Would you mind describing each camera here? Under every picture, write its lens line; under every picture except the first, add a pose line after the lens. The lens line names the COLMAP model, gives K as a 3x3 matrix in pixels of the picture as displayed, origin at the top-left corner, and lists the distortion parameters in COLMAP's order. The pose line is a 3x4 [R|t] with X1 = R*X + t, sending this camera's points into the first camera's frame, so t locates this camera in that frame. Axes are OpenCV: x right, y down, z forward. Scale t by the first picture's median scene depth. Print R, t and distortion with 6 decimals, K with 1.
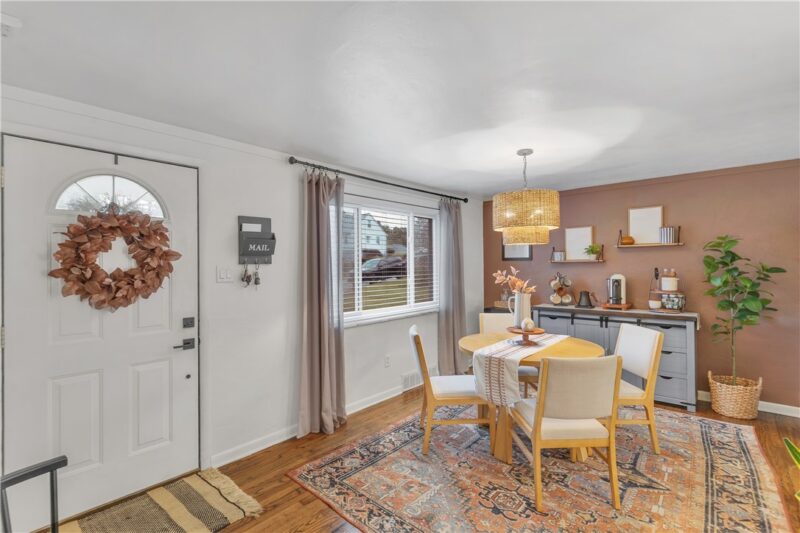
lens RADIAL K [[375.3, 0, 395.8], [0, 375.3, 265.5], [0, 0, 1]] dist [-0.000006, 0.000446]
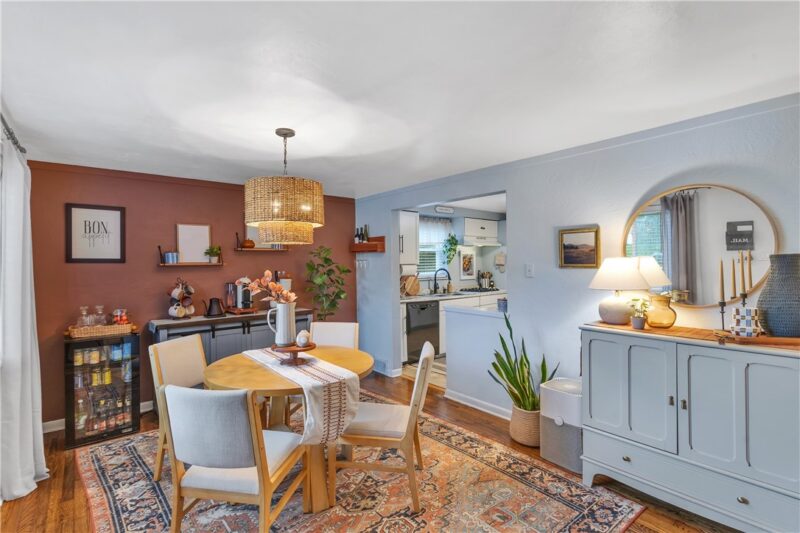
lens RADIAL K [[375.3, 0, 395.8], [0, 375.3, 265.5], [0, 0, 1]] dist [-0.000006, 0.000446]
pose [[0.148151, 0.000986, 0.988964, -0.348532], [0.008970, 0.999957, -0.002340, -0.003047], [-0.988924, 0.009217, 0.148136, 0.504279]]
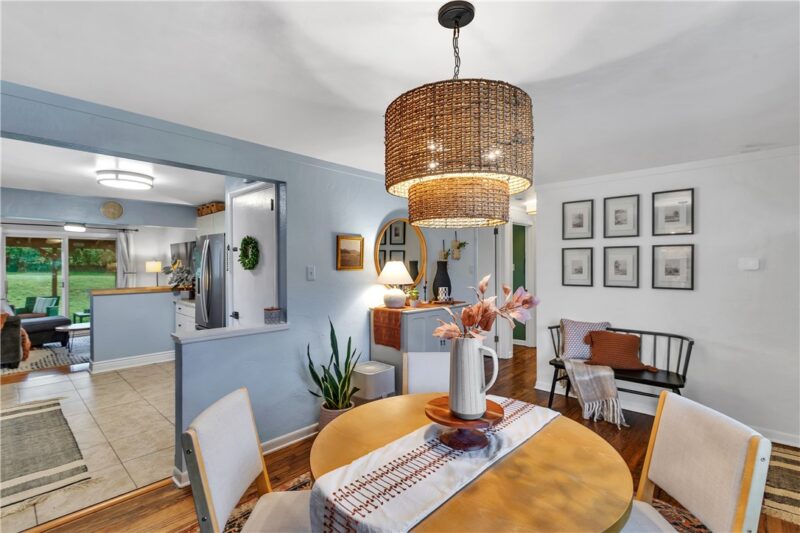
lens RADIAL K [[375.3, 0, 395.8], [0, 375.3, 265.5], [0, 0, 1]] dist [-0.000006, 0.000446]
pose [[-0.999573, 0.013966, 0.025686, 0.319873], [0.013978, 0.999902, 0.000280, -0.004934], [-0.025679, 0.000638, -0.999670, 1.136251]]
